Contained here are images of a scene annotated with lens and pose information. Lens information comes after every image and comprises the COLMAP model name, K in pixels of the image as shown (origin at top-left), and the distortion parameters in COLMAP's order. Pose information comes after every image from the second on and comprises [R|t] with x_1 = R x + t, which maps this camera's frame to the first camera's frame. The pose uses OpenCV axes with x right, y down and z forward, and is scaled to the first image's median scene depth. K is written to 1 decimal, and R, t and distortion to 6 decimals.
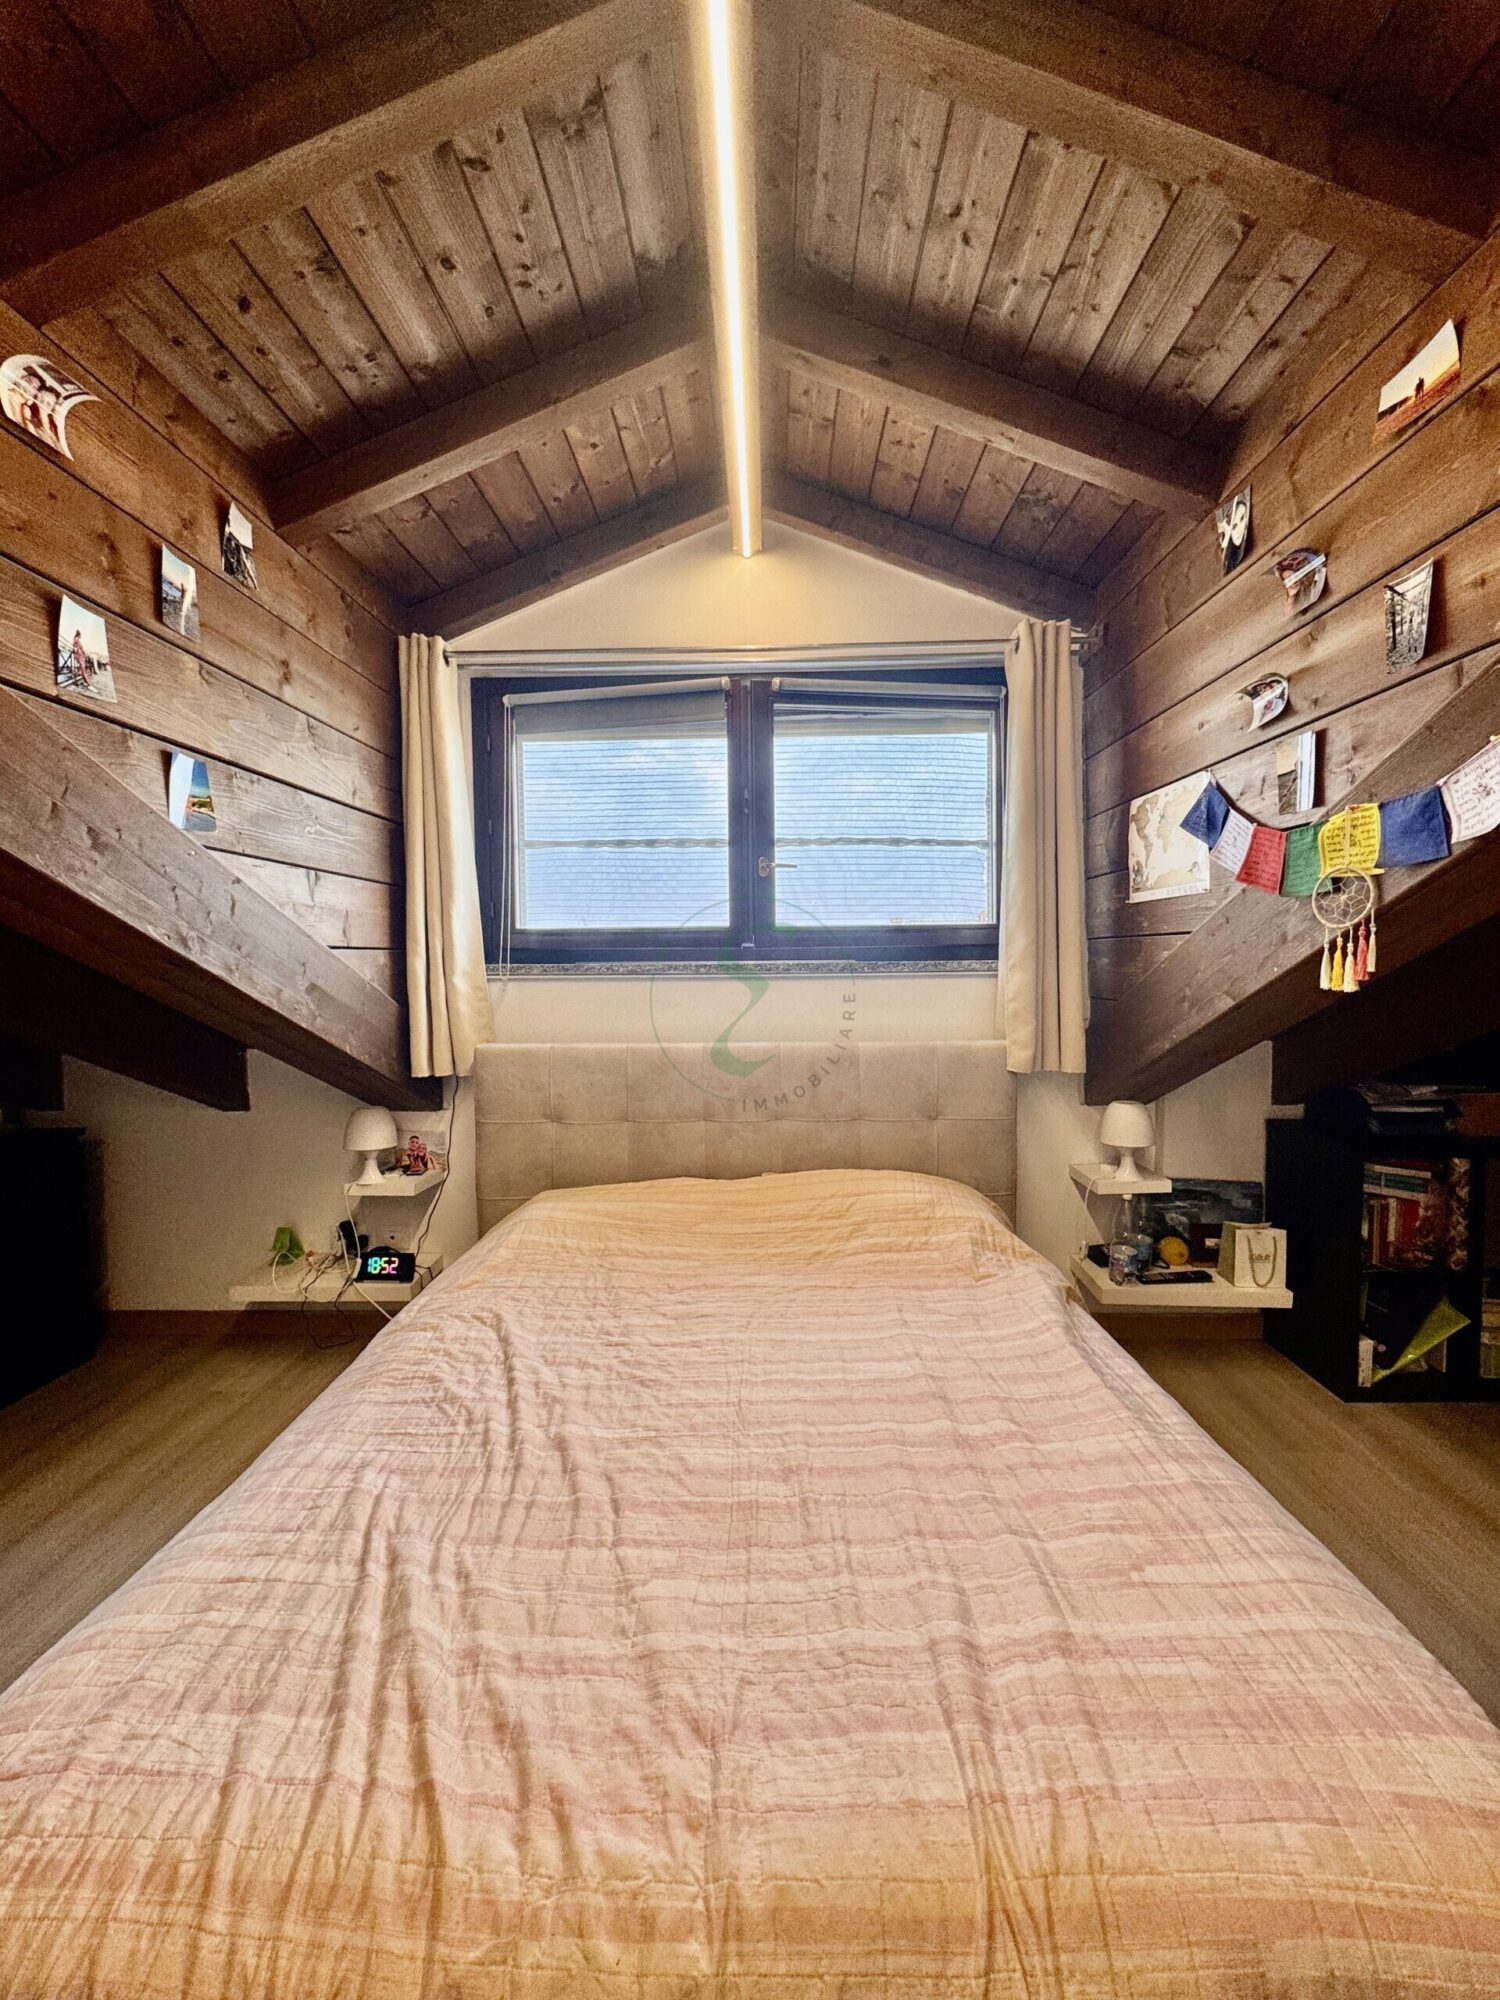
lens RADIAL K [[794.9, 0, 752.3], [0, 794.9, 997.9], [0, 0, 1]] dist [0.001110, -0.000766]
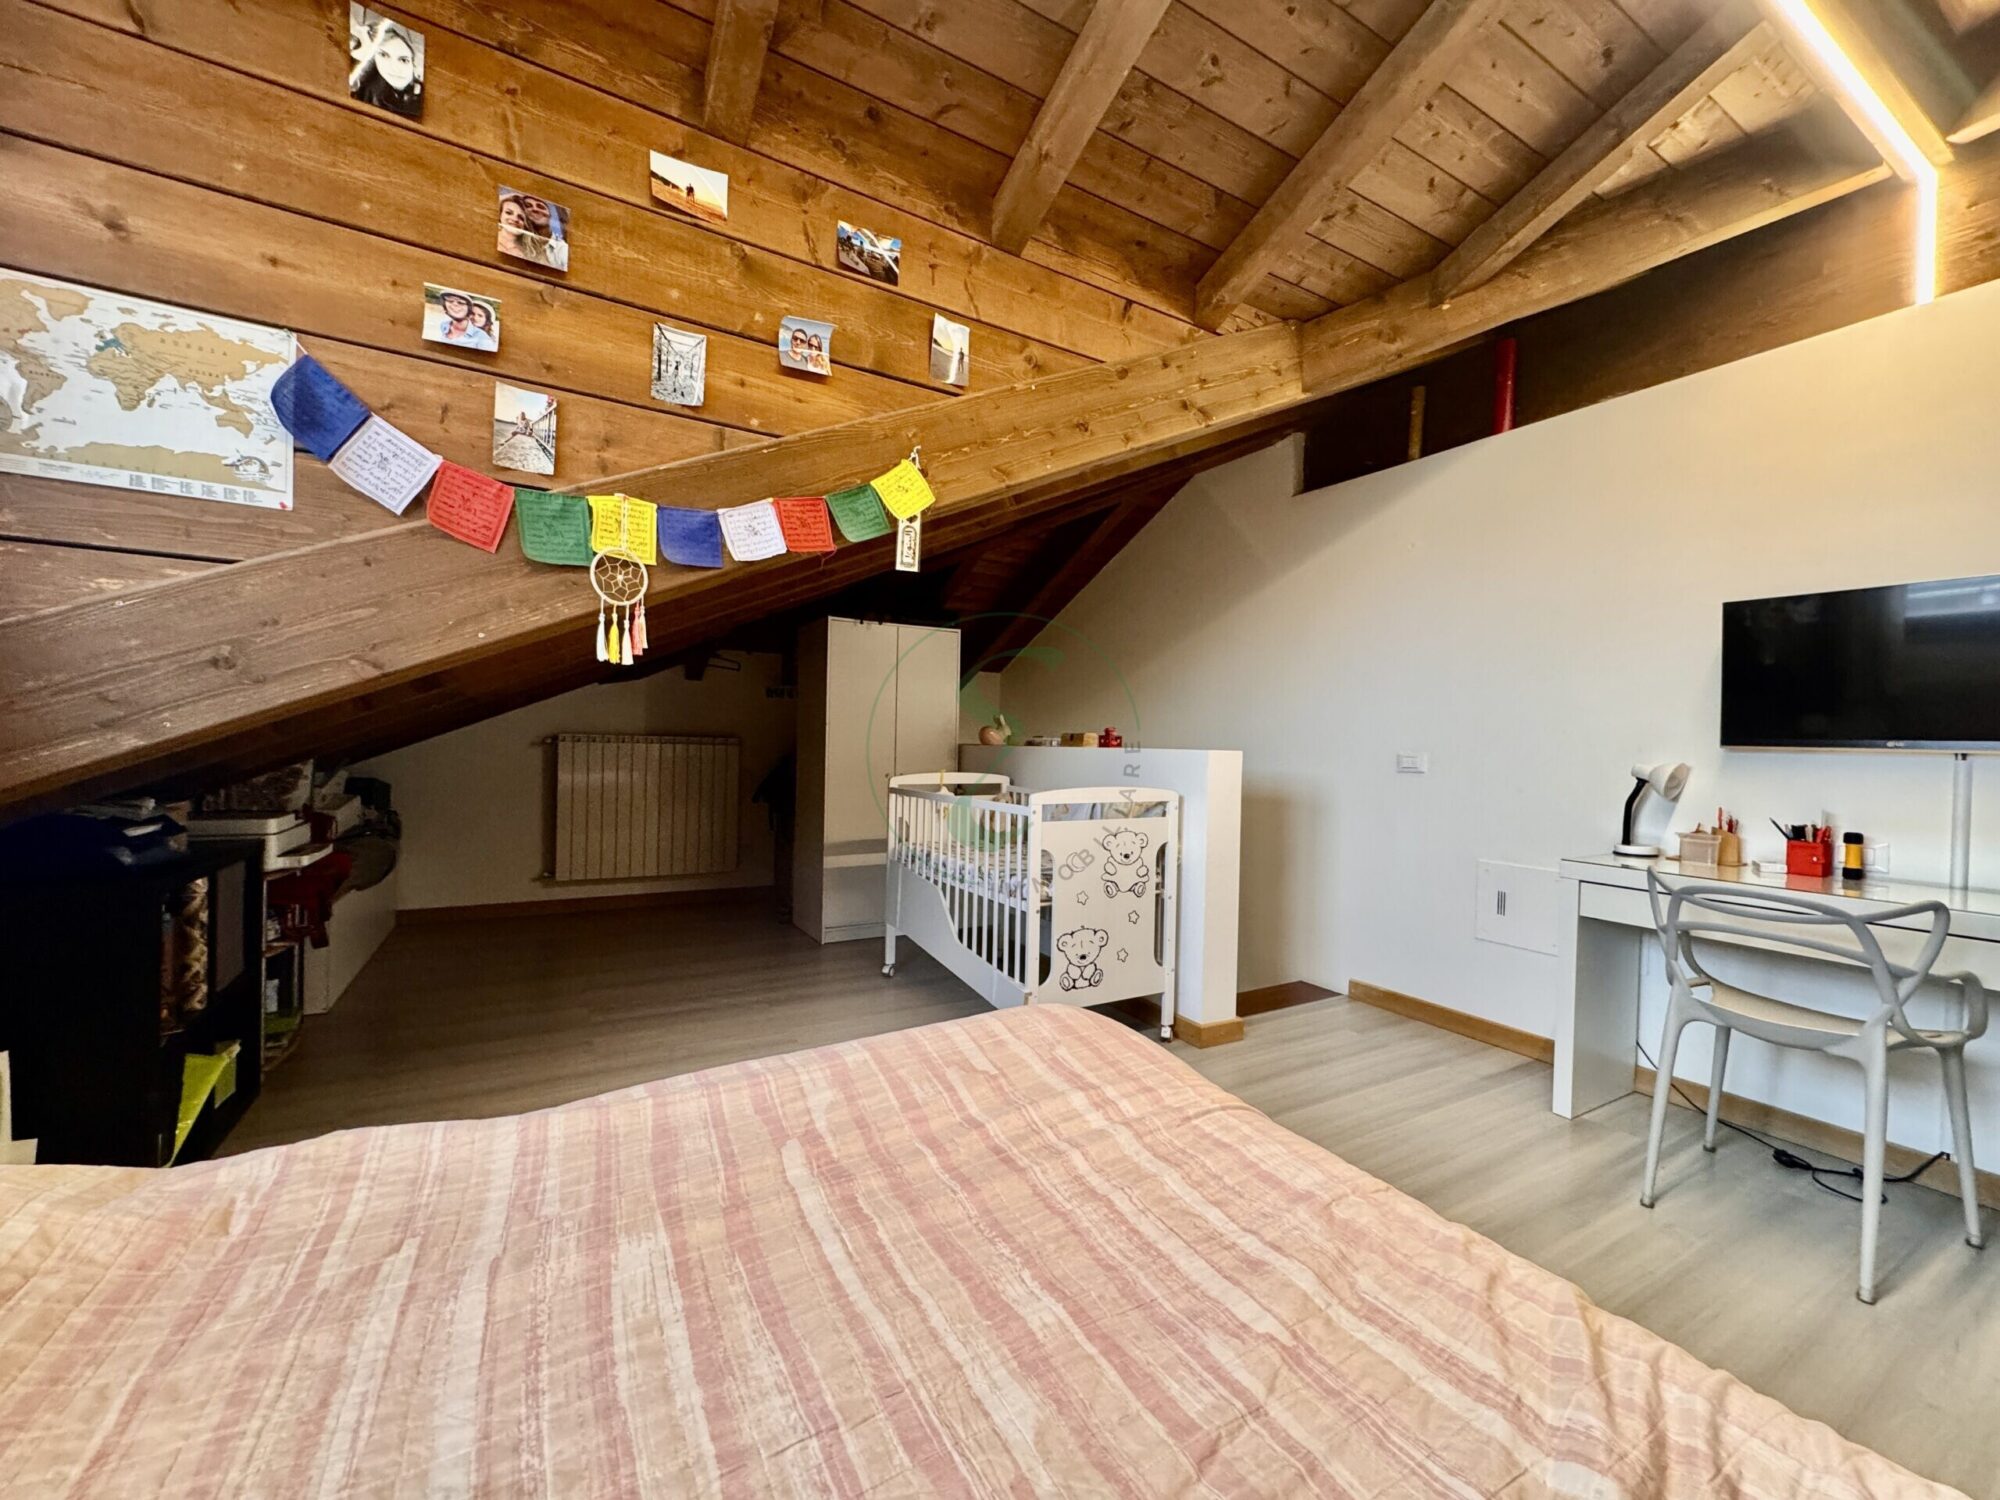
lens RADIAL K [[794.9, 0, 996.9], [0, 794.9, 751.2], [0, 0, 1]] dist [0.001110, -0.000766]
pose [[-0.515522, -0.011111, 0.856804, -0.463809], [0.016990, 0.999587, 0.023185, 0.096236], [-0.856708, 0.026509, -0.515120, 1.135849]]
